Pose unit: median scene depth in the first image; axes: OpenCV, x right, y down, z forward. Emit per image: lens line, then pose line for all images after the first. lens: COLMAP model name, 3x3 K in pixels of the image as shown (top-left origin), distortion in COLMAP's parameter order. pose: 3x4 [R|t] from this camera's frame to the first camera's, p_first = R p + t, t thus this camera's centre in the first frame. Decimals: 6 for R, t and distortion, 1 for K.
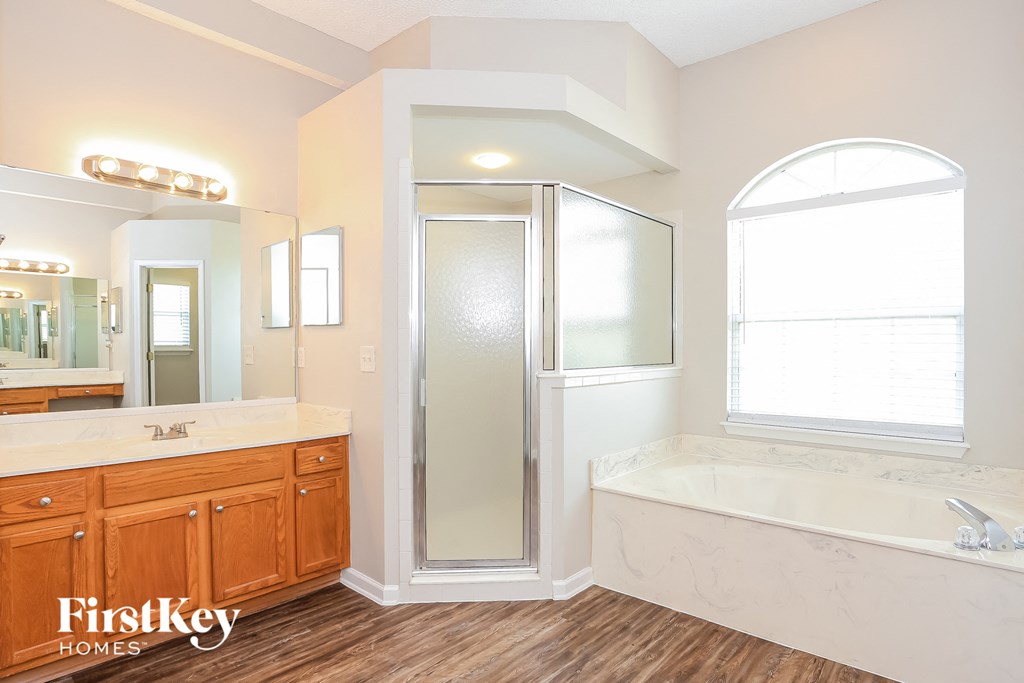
lens RADIAL K [[531.7, 0, 500.6], [0, 531.7, 341.4], [0, 0, 1]] dist [-0.070009, 0.032942]
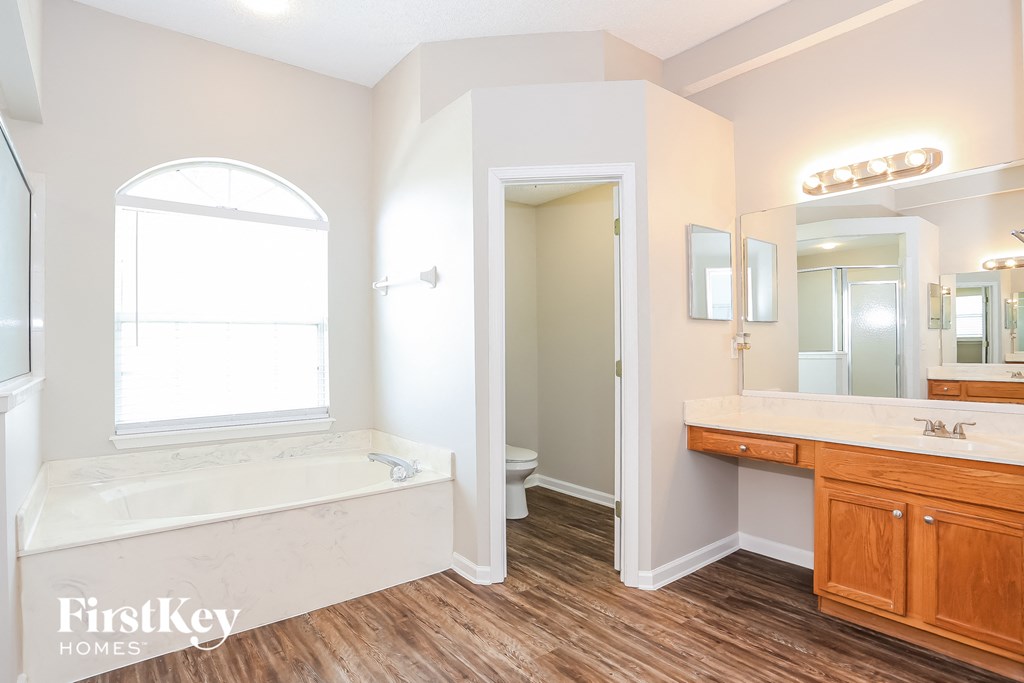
lens RADIAL K [[531.7, 0, 500.6], [0, 531.7, 341.4], [0, 0, 1]] dist [-0.070009, 0.032942]
pose [[0.207211, 0.008917, 0.978256, -0.350563], [0.003874, 0.999943, -0.009935, 0.009900], [-0.978289, 0.005848, 0.207164, 0.257410]]
